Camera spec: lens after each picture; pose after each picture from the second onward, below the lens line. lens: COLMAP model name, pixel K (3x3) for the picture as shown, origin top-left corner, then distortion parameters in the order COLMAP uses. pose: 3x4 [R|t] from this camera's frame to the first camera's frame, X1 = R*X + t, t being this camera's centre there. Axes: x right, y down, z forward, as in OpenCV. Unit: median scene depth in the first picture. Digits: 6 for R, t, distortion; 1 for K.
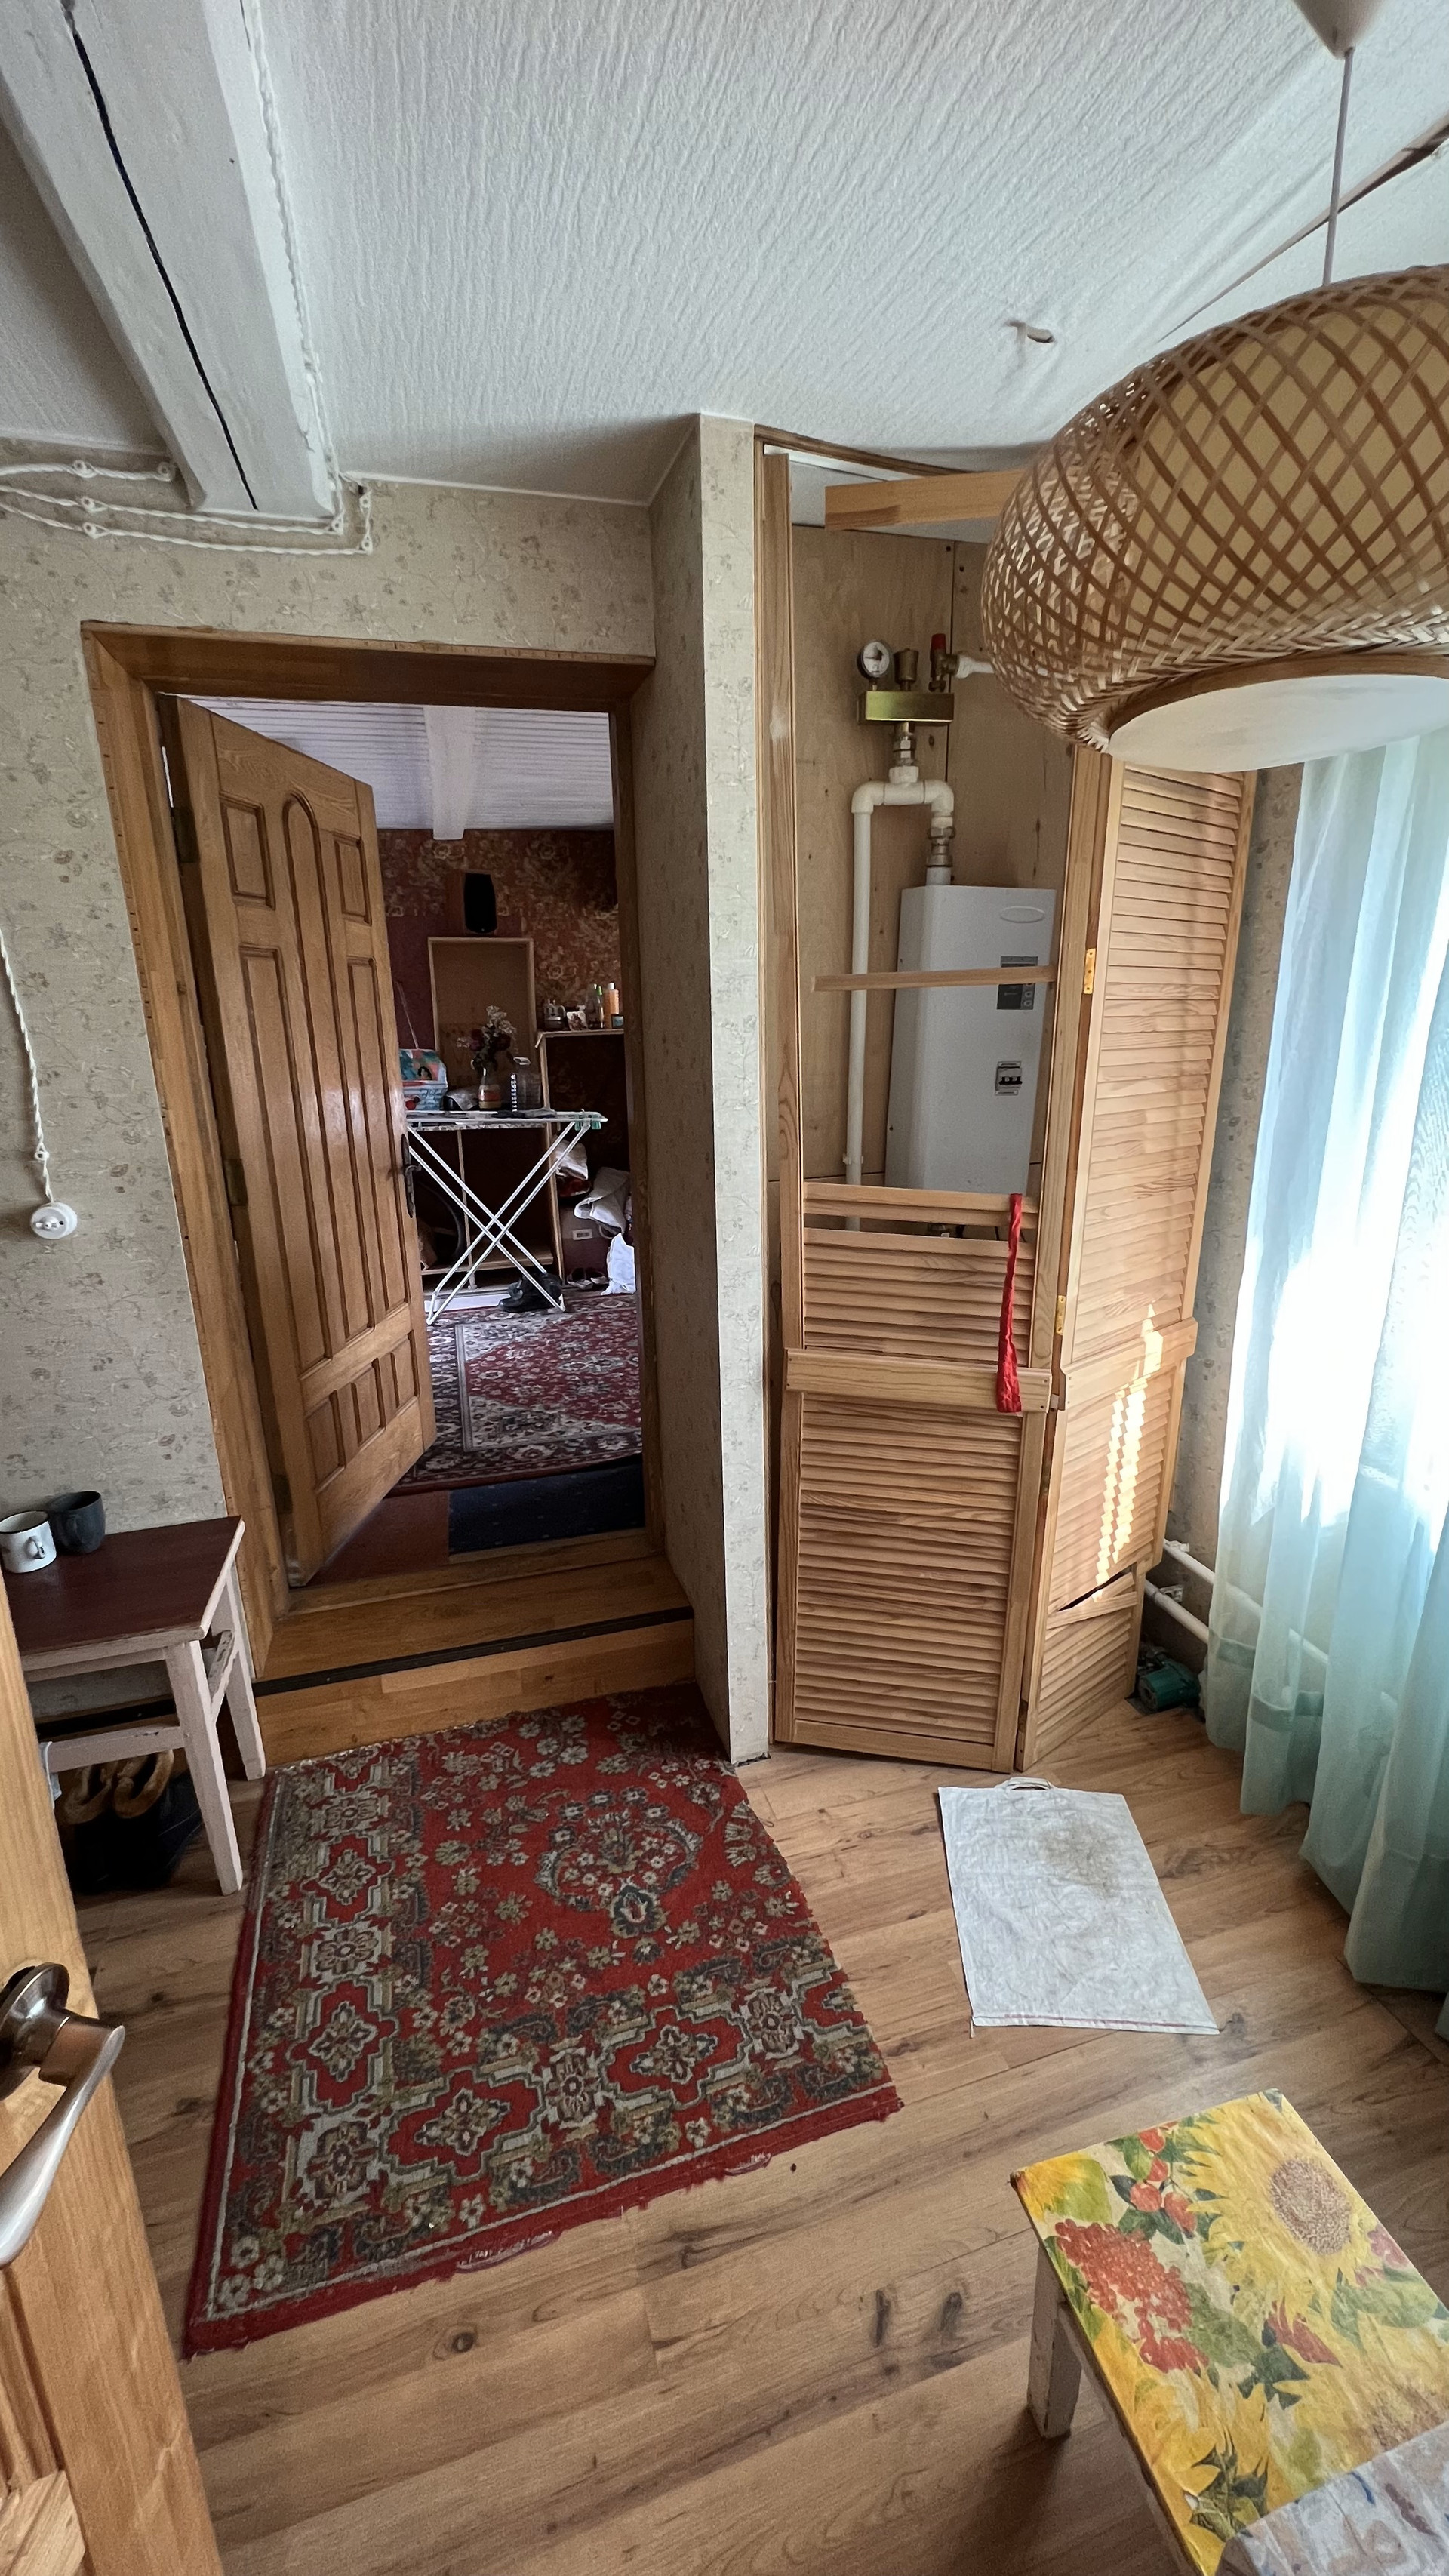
lens RADIAL K [[1038.2, 0, 713.8], [0, 1038.2, 1286.1], [0, 0, 1]] dist [-0.003214, 0.000198]
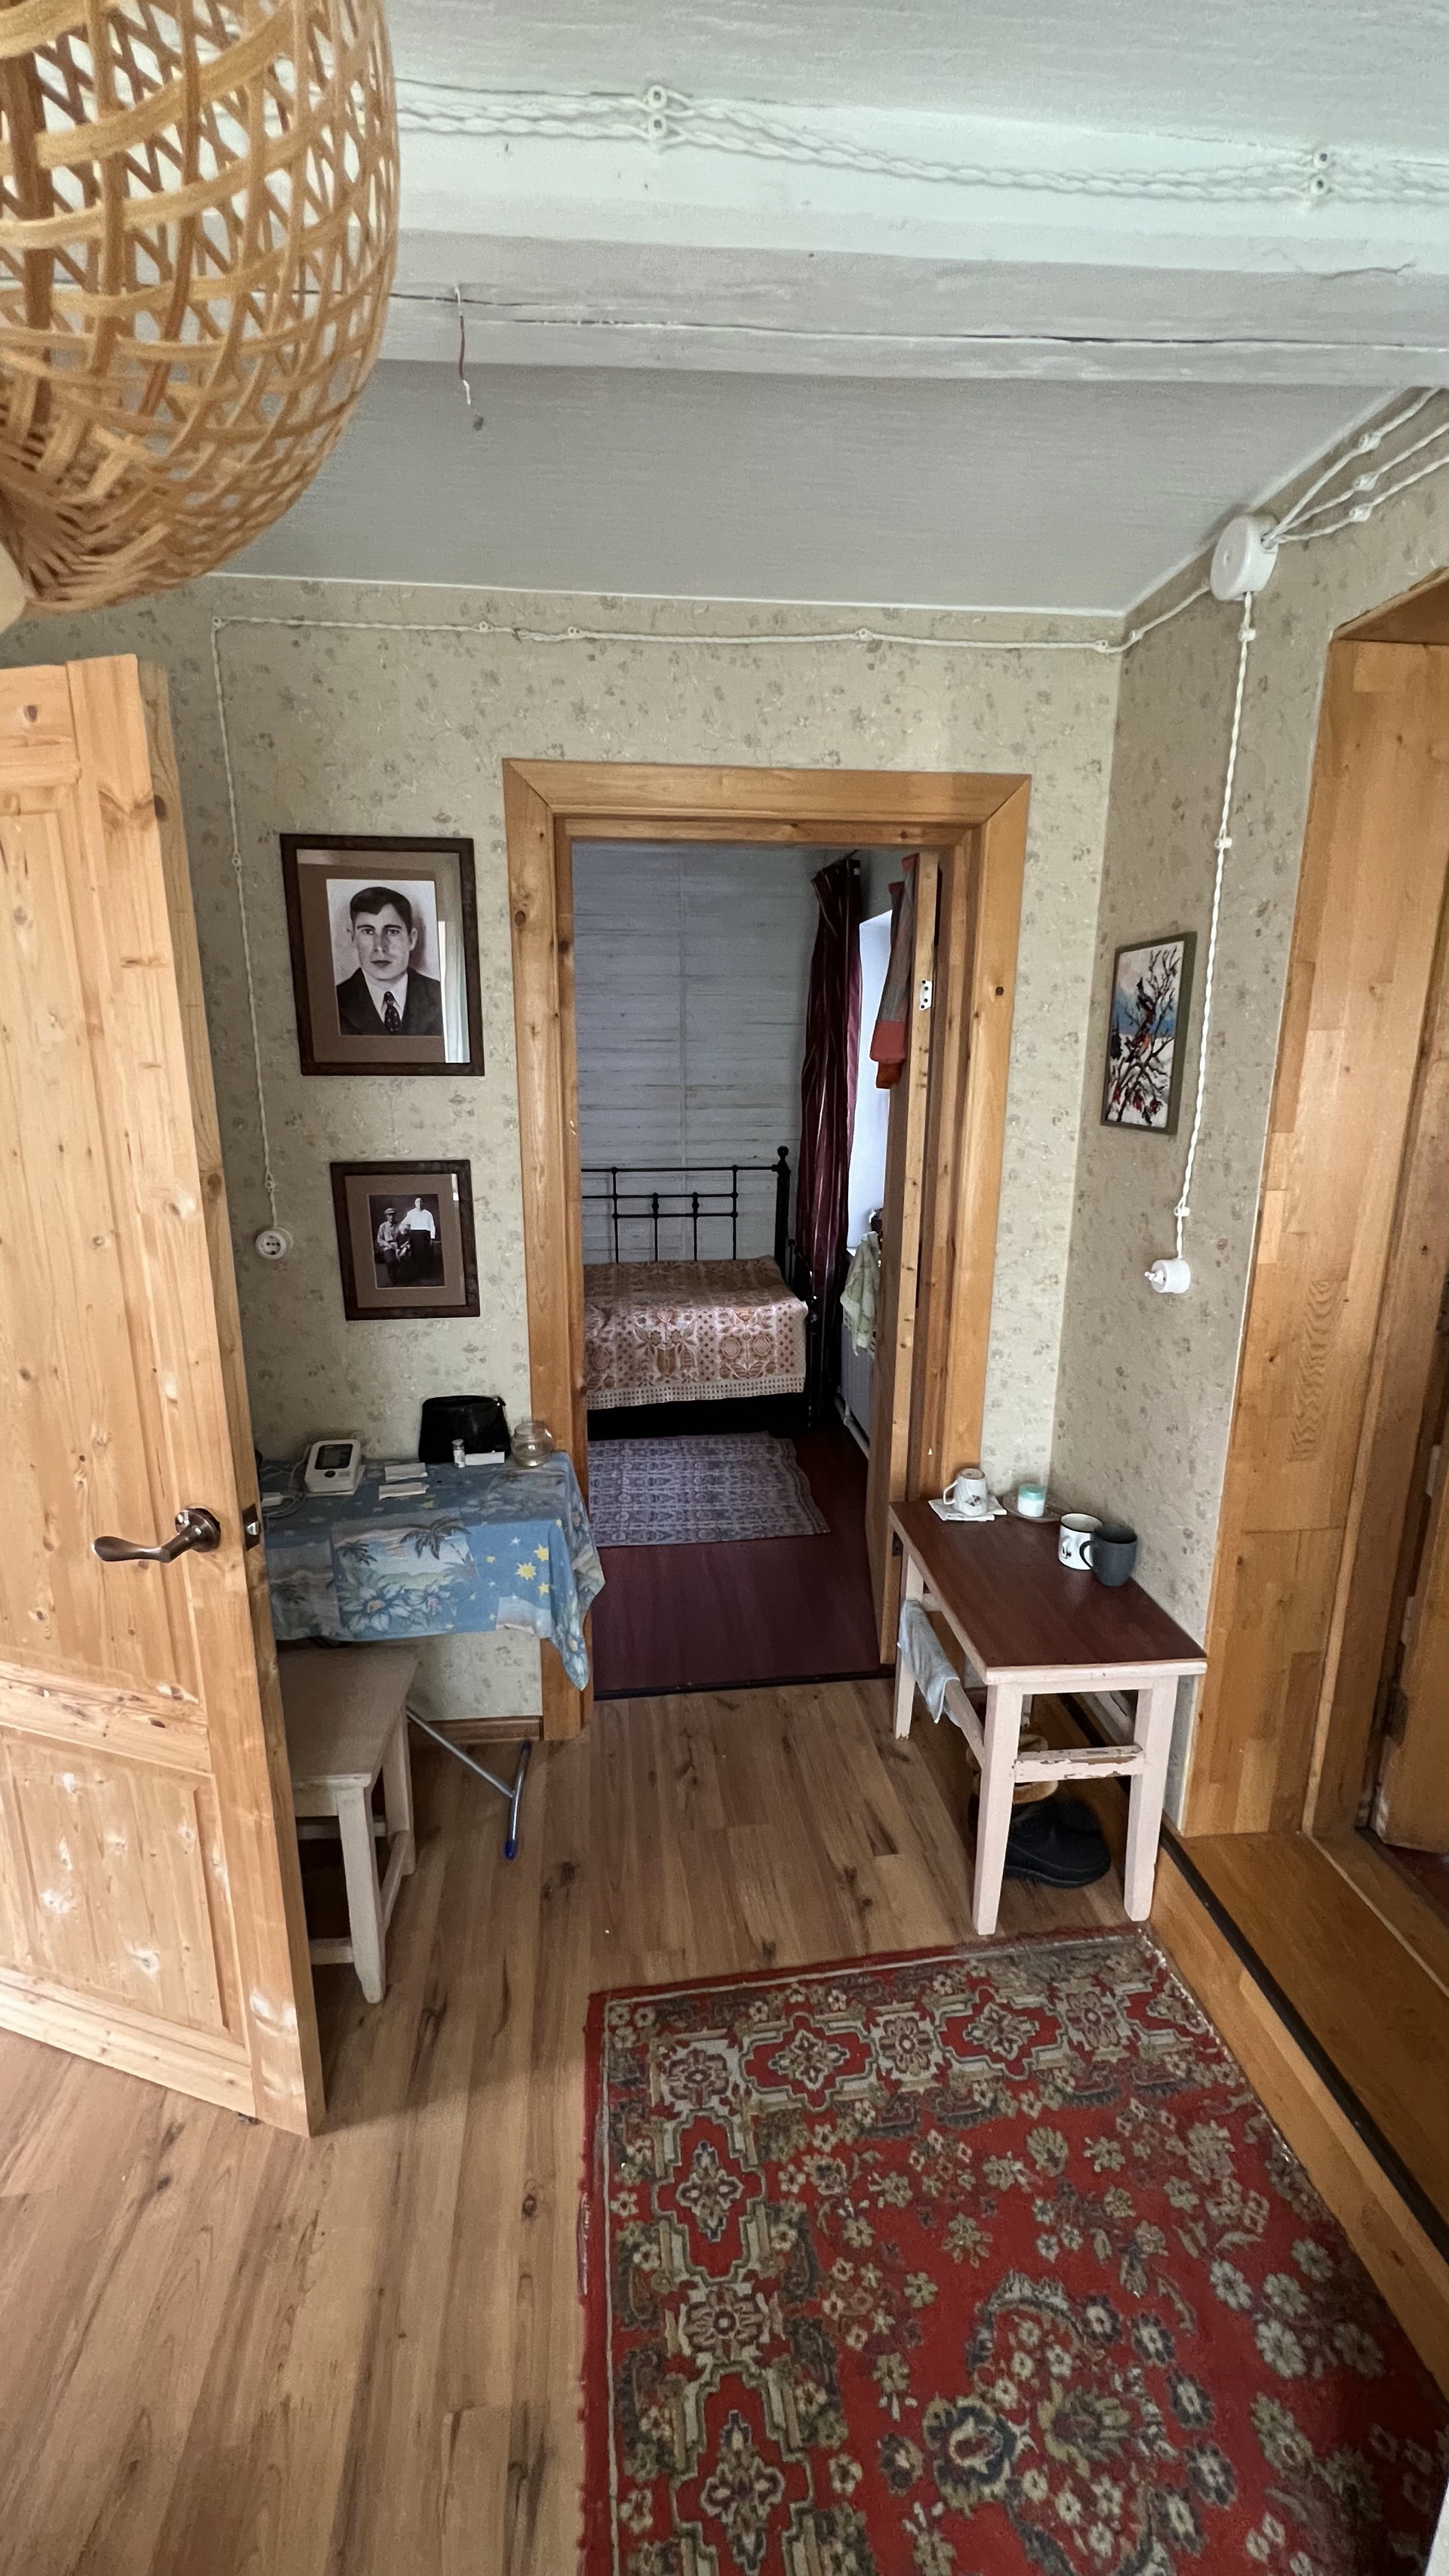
lens RADIAL K [[1026.1, 0, 724.1], [0, 1026.1, 1284.2], [0, 0, 1]] dist [-0.000965, 0.000734]
pose [[-0.168050, 0.251737, -0.953094, 0.404309], [-0.259042, 0.921588, 0.289090, -0.242214], [0.951134, 0.295473, -0.089662, 0.714540]]
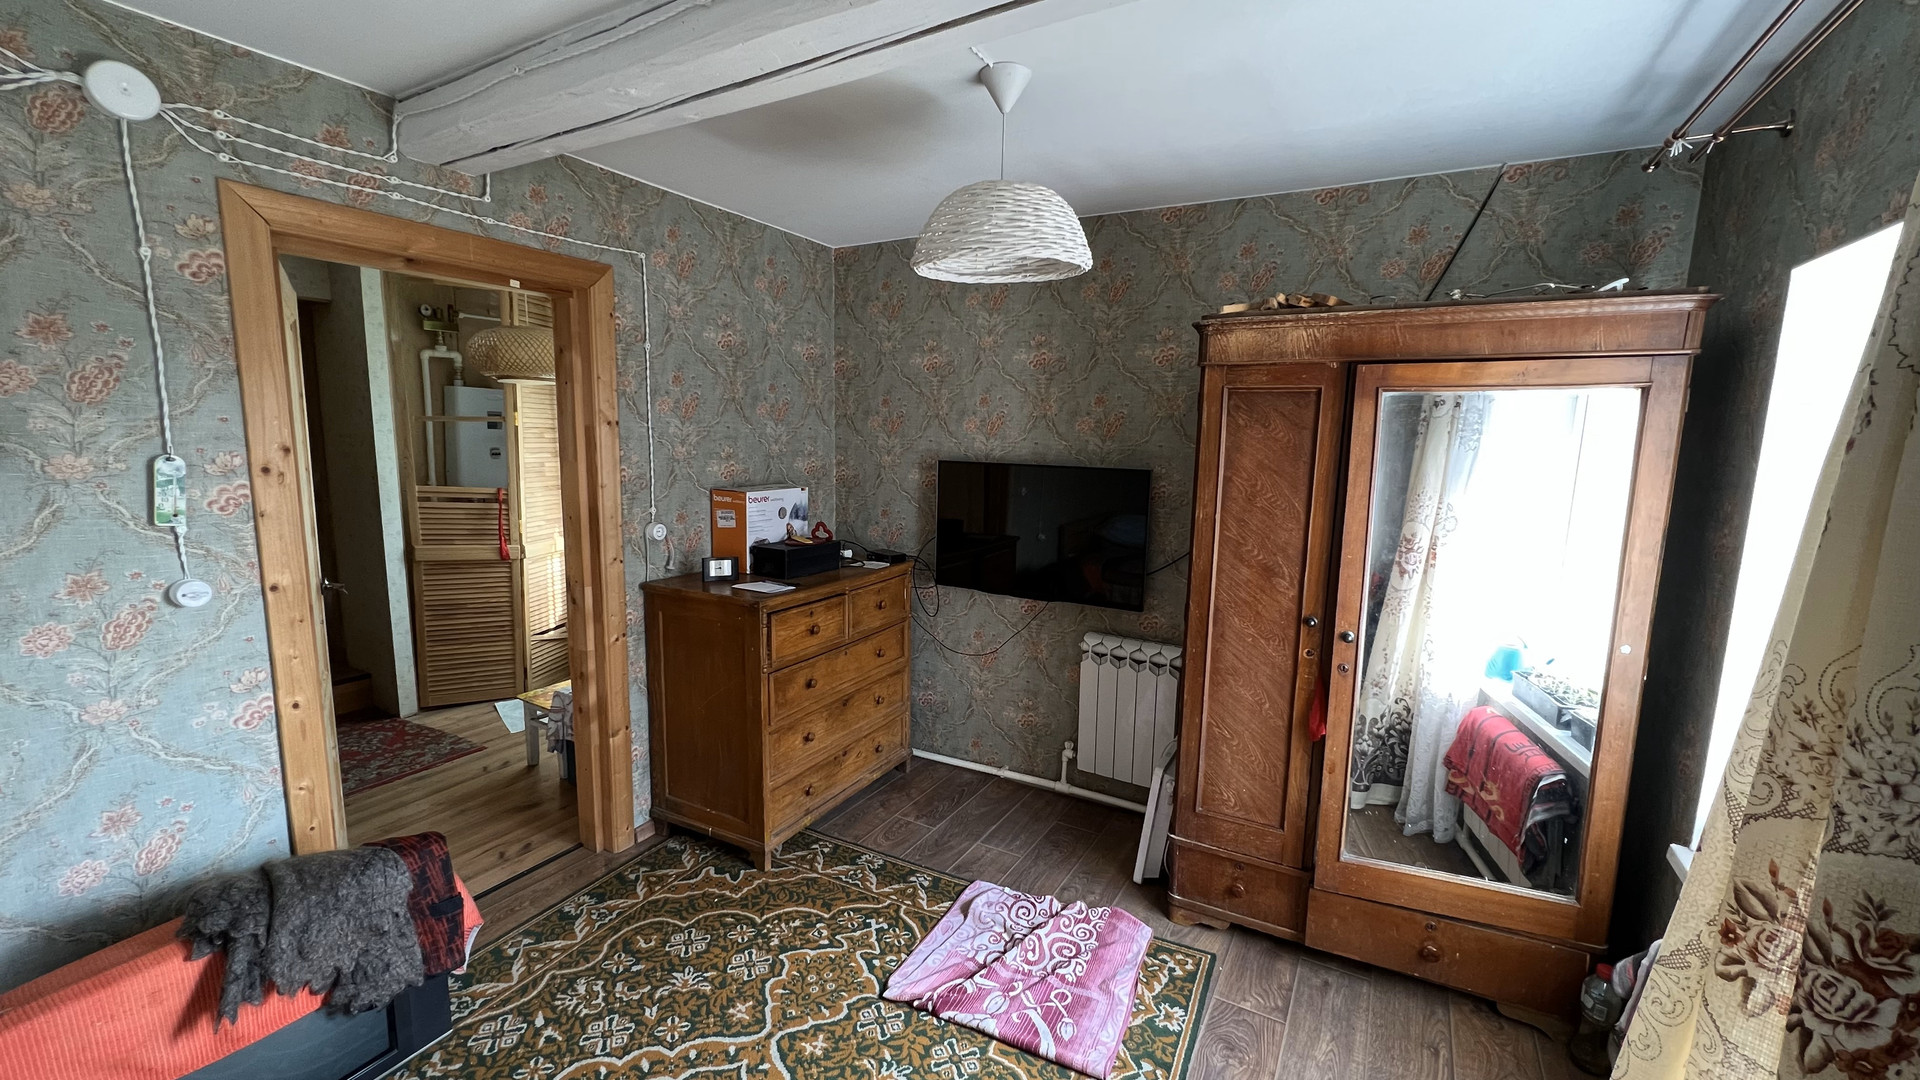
lens RADIAL K [[764.8, 0, 955.5], [0, 764.8, 543.3], [0, 0, 1]] dist [-0.000965, 0.000734]
pose [[0.716244, -0.063701, 0.694936, -0.351990], [0.150868, 0.986410, -0.065075, 0.457199], [-0.681347, 0.151453, 0.716121, -1.638210]]
